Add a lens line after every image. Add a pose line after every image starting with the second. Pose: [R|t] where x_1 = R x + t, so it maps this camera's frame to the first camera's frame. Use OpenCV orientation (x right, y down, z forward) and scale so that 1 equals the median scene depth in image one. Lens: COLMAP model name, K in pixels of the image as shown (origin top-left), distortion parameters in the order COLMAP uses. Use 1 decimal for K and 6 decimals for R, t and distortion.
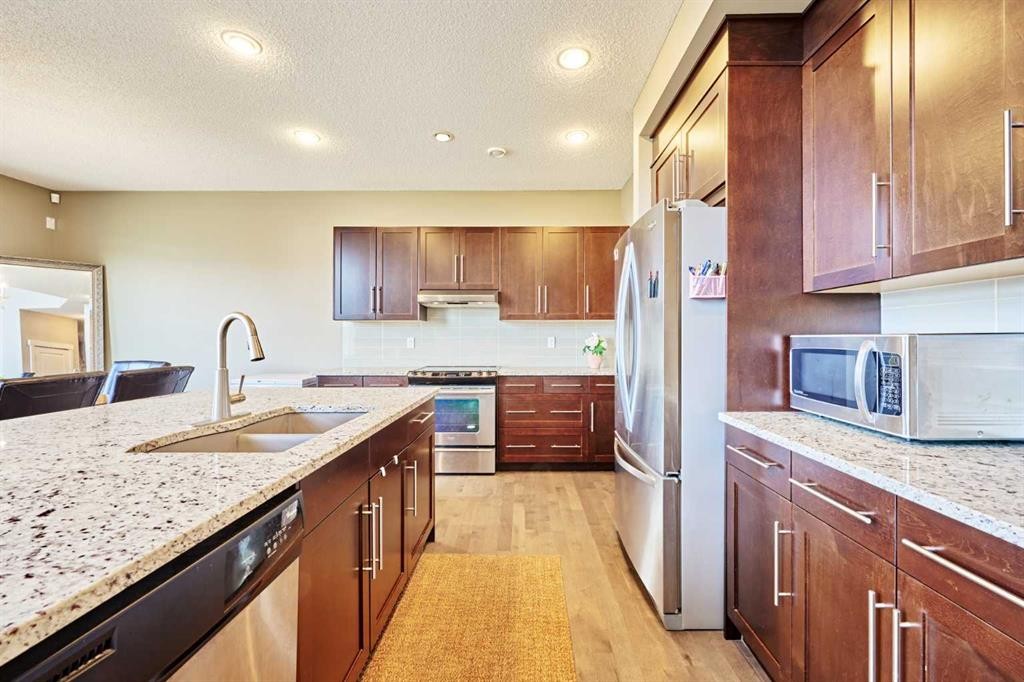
lens RADIAL K [[424.5, 0, 516.0], [0, 424.5, 334.8], [0, 0, 1]] dist [-0.000039, 0.000093]
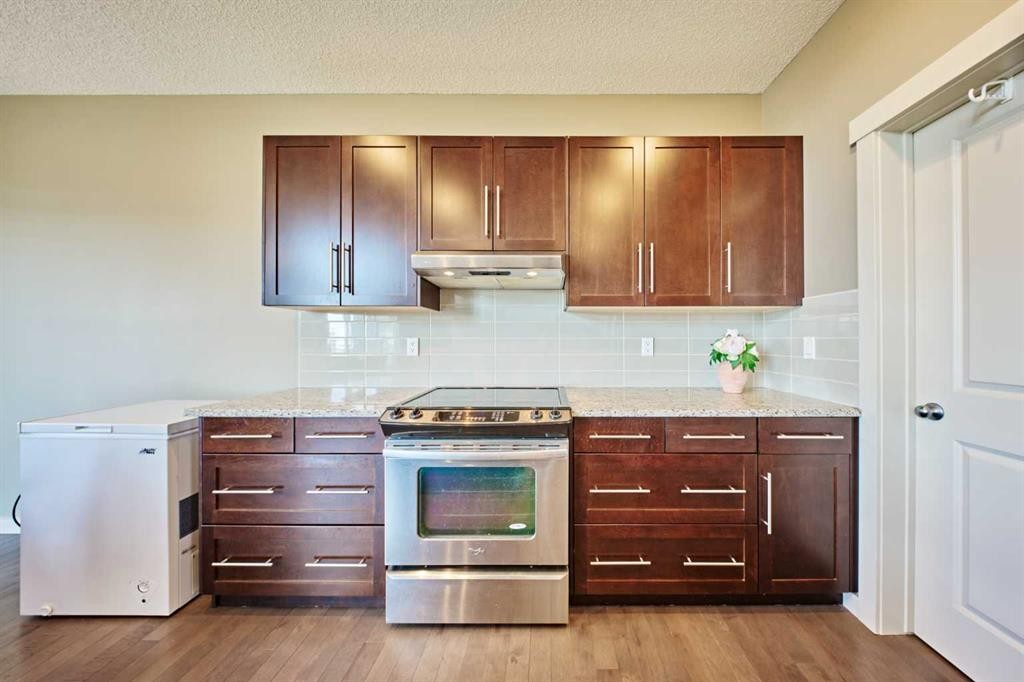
lens RADIAL K [[335.0, 0, 541.1], [0, 335.0, 338.5], [0, 0, 1]] dist [-0.007193, 0.000018]
pose [[0.999933, 0.001544, 0.011513, -0.083297], [-0.001580, 0.999994, 0.003102, 0.006021], [-0.011508, -0.003120, 0.999929, 0.619808]]
